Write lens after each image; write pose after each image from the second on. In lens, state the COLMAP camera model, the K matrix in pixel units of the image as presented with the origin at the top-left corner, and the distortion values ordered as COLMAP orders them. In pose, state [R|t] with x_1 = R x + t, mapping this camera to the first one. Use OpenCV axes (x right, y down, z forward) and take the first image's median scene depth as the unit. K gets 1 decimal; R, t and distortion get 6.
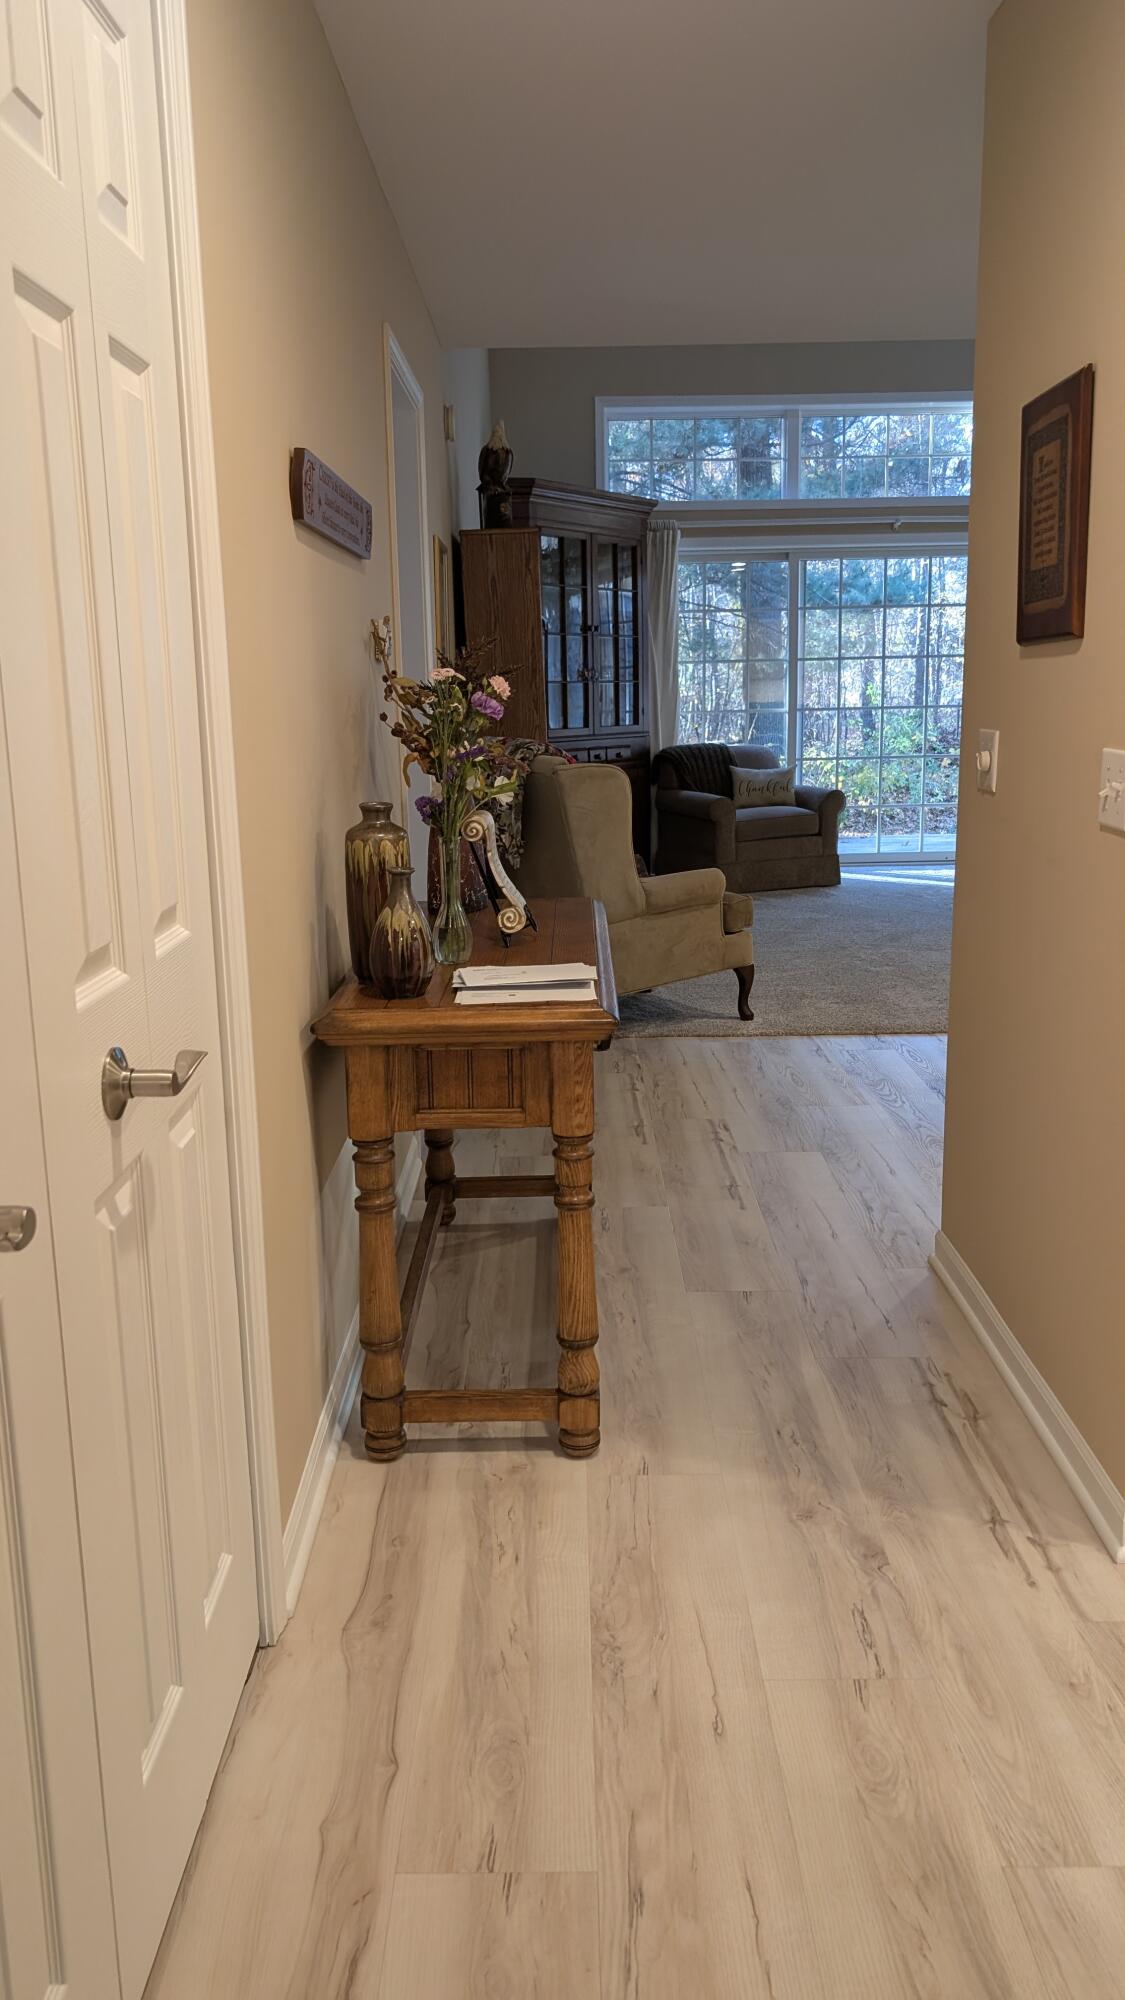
lens RADIAL K [[1527.5, 0, 562.5], [0, 1527.5, 1000.0], [0, 0, 1]] dist [0.077494, 0.002288]
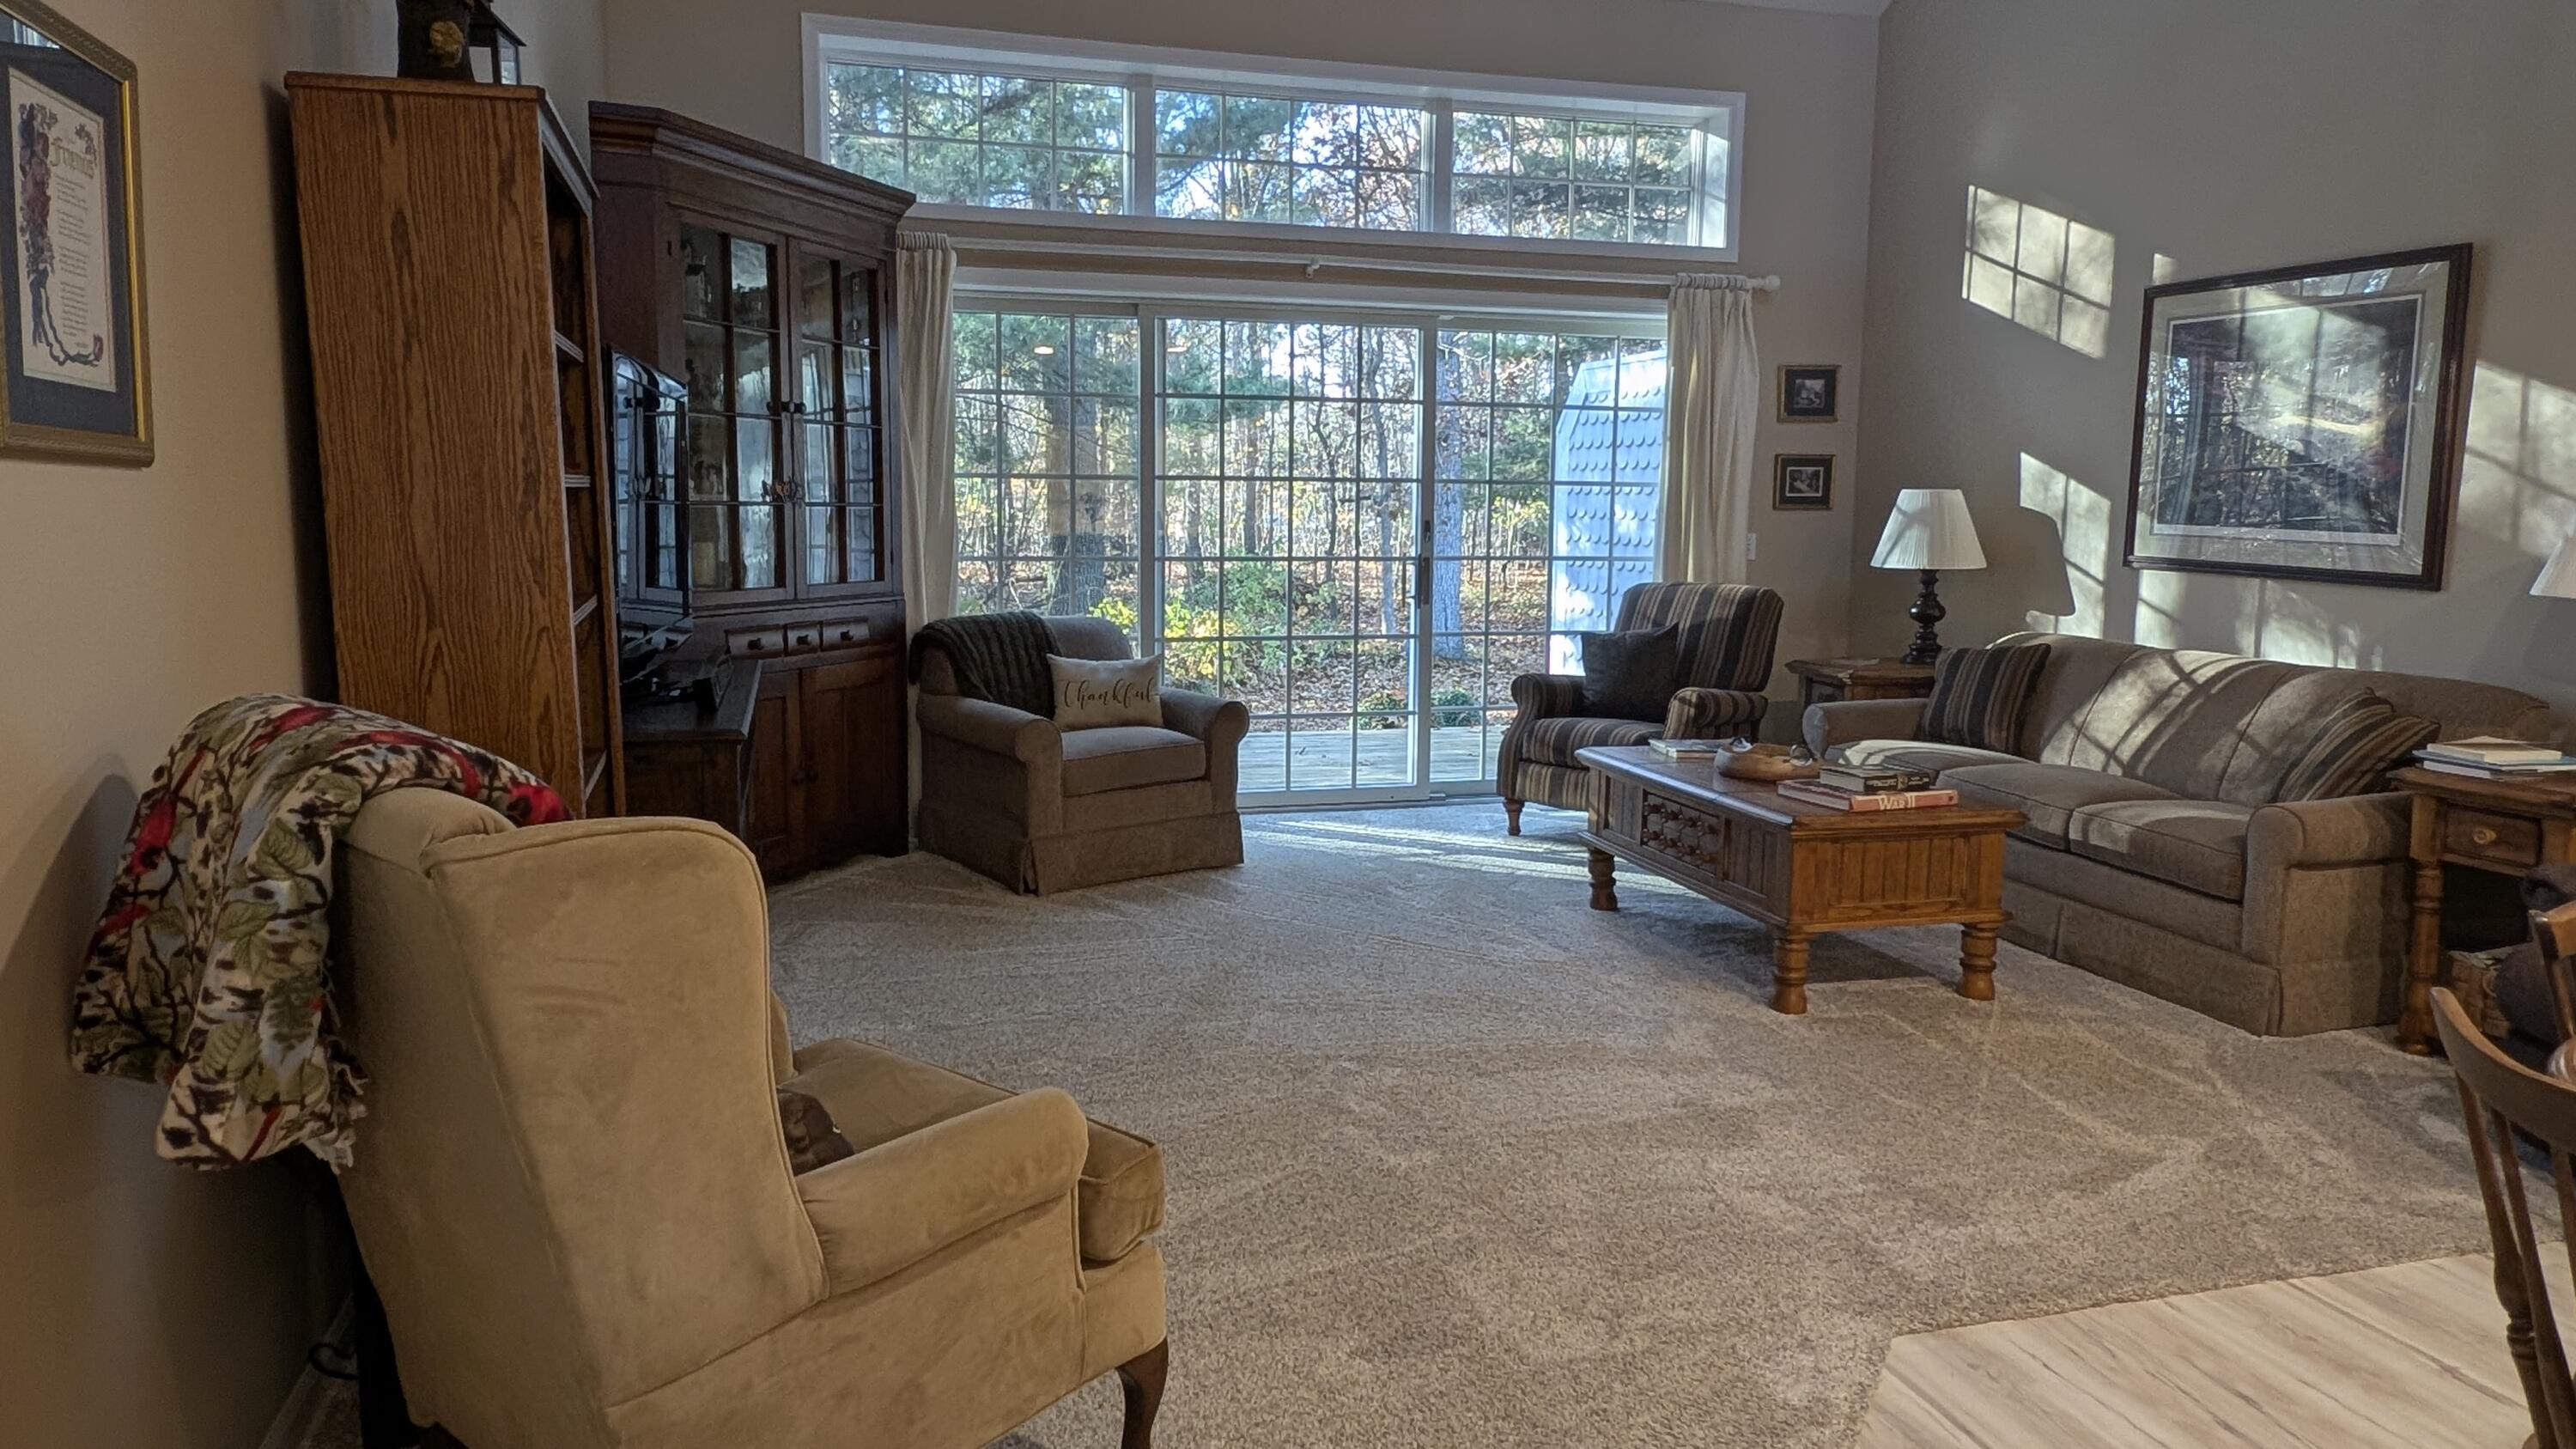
lens RADIAL K [[1631.1, 0, 1295.4], [0, 1631.1, 693.4], [0, 0, 1]] dist [0.006888, 0.017147]
pose [[0.962944, -0.000346, 0.269700, 0.033663], [0.024006, 0.996140, -0.084433, -0.085210], [-0.268630, 0.087778, 0.959236, 0.392302]]
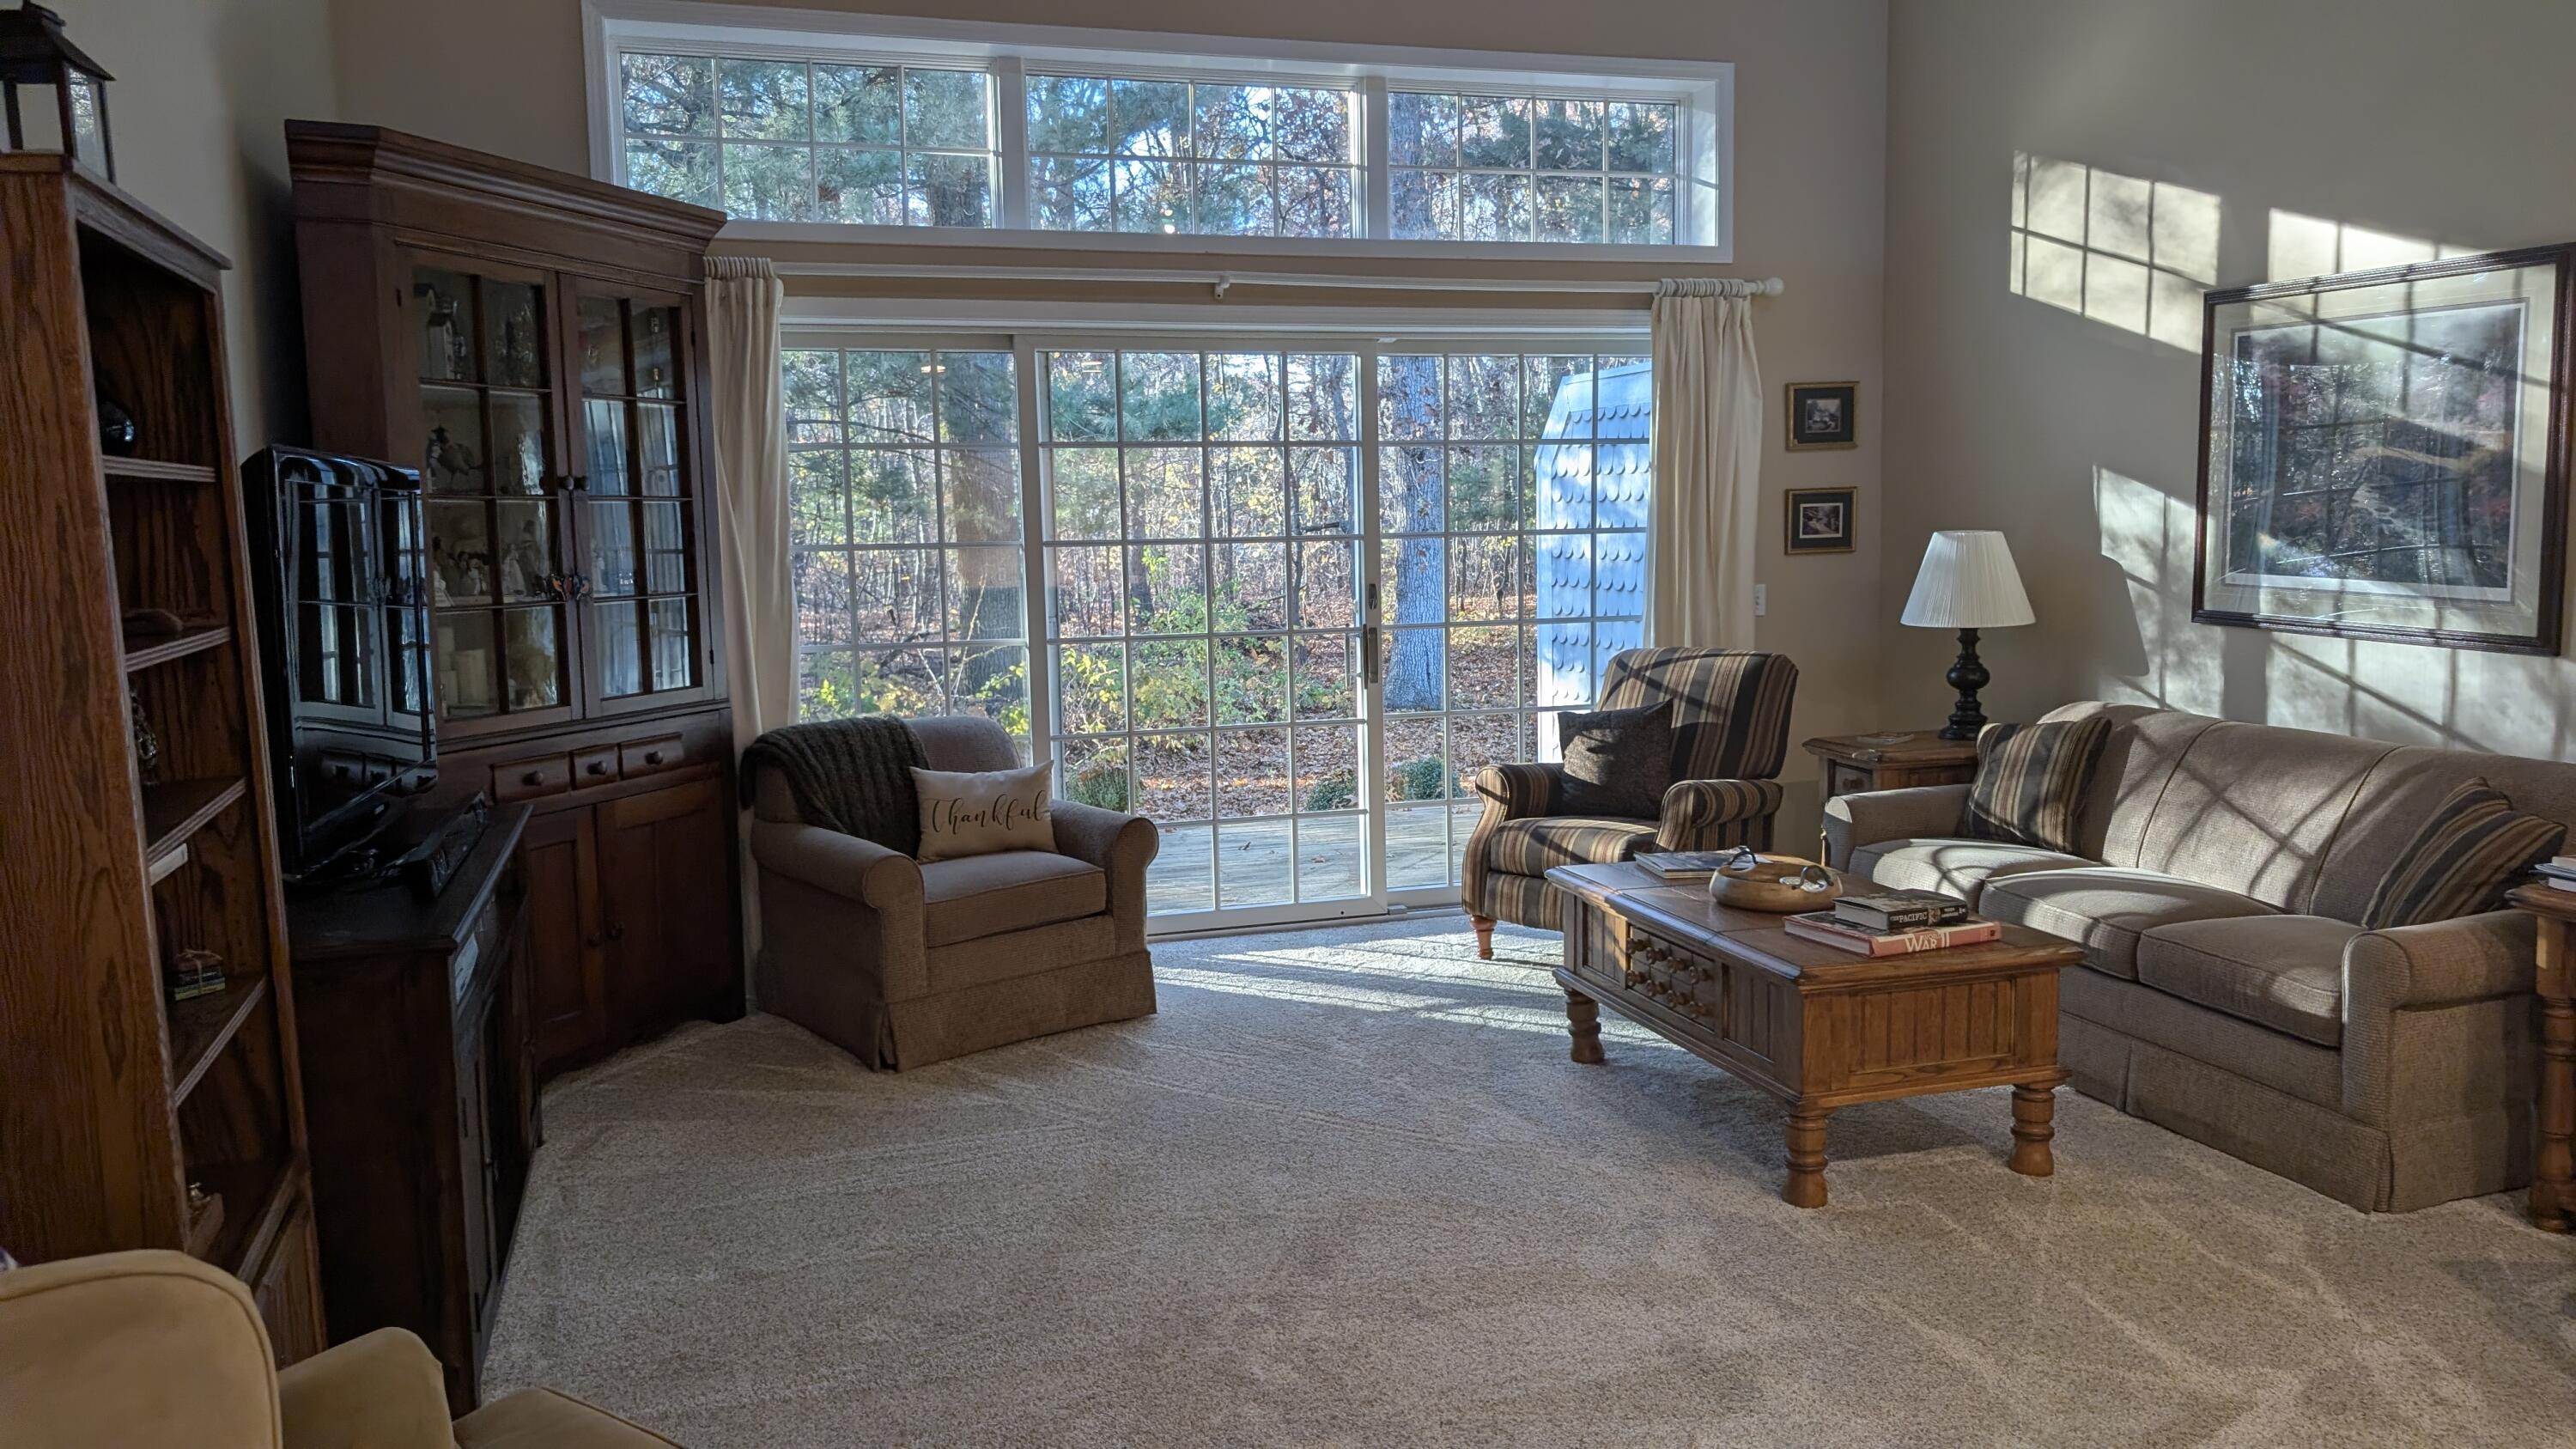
lens RADIAL K [[1872.2, 0, 1345.0], [0, 1872.2, 719.2], [0, 0, 1]] dist [-0.000585, 0.010060]
pose [[0.952603, -0.031096, 0.302622, 0.063091], [0.060116, 0.994388, -0.087057, -0.110220], [-0.298217, 0.101123, 0.949126, 0.415126]]
